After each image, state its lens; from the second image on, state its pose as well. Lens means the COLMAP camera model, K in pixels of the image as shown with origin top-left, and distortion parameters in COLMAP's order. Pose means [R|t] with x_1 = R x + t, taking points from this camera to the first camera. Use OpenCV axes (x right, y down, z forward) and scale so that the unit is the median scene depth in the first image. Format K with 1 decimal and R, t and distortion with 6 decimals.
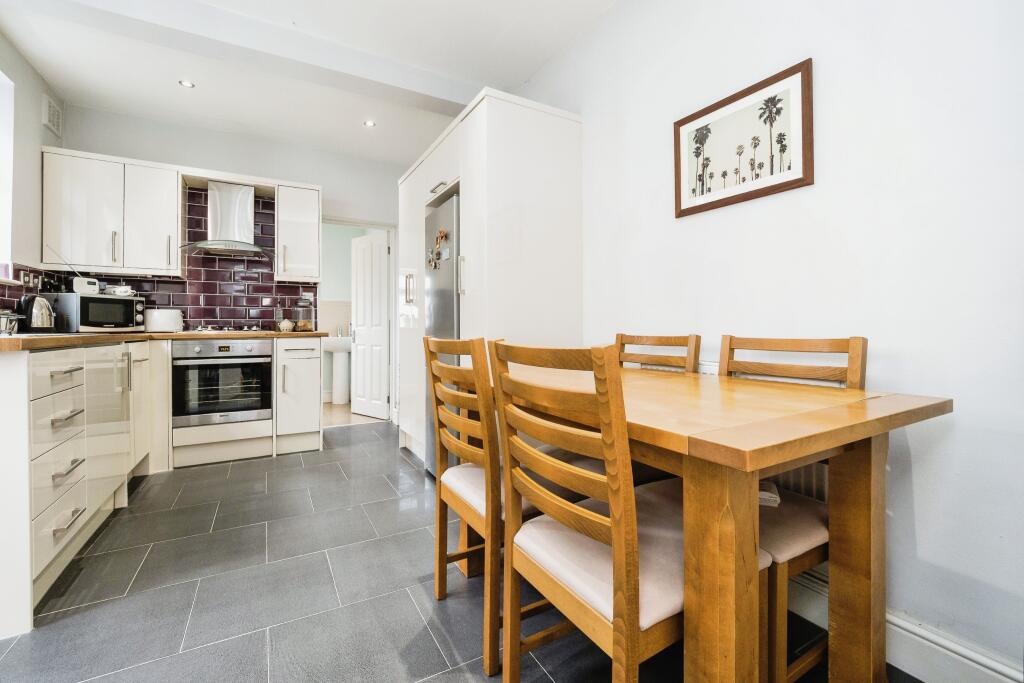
lens RADIAL K [[439.4, 0, 513.8], [0, 439.4, 310.6], [0, 0, 1]] dist [-0.012282, 0.001710]
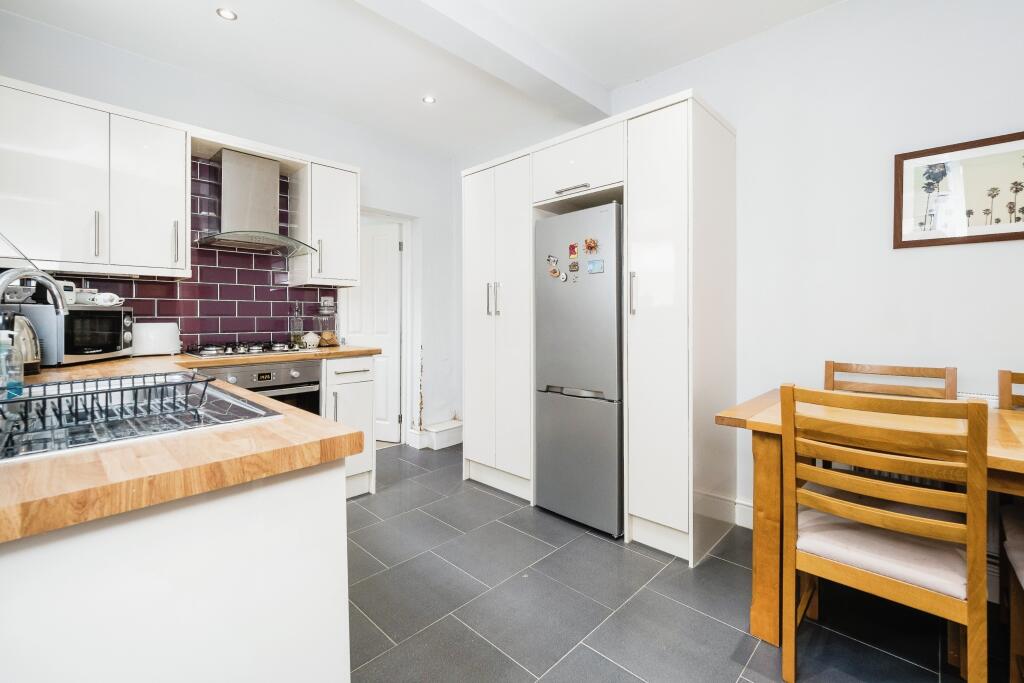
lens RADIAL K [[439.4, 0, 511.5], [0, 439.4, 305.7], [0, 0, 1]] dist [-0.012282, 0.001710]
pose [[0.961559, 0.008358, 0.274471, -0.455199], [-0.011588, 0.999881, 0.010151, -0.046524], [-0.274354, -0.012941, 0.961542, 0.159138]]
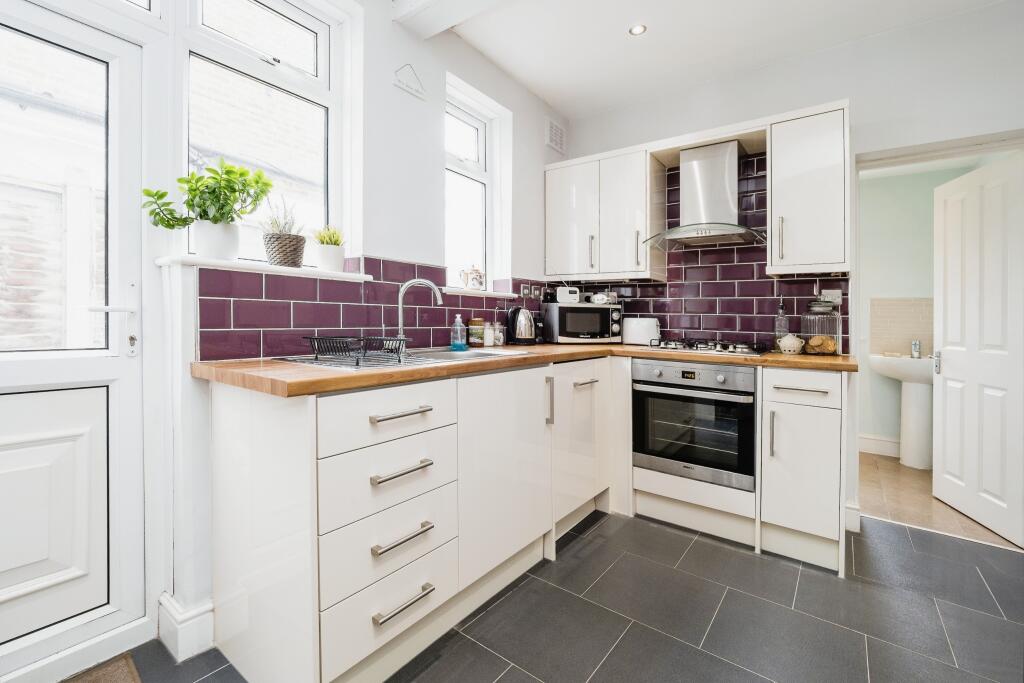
lens RADIAL K [[439.4, 0, 511.9], [0, 439.4, 313.0], [0, 0, 1]] dist [-0.012282, 0.001710]
pose [[0.396148, 0.004752, -0.918175, -0.112940], [0.012668, 0.999863, 0.010640, -0.025923], [0.918099, -0.015846, 0.396033, 0.442383]]
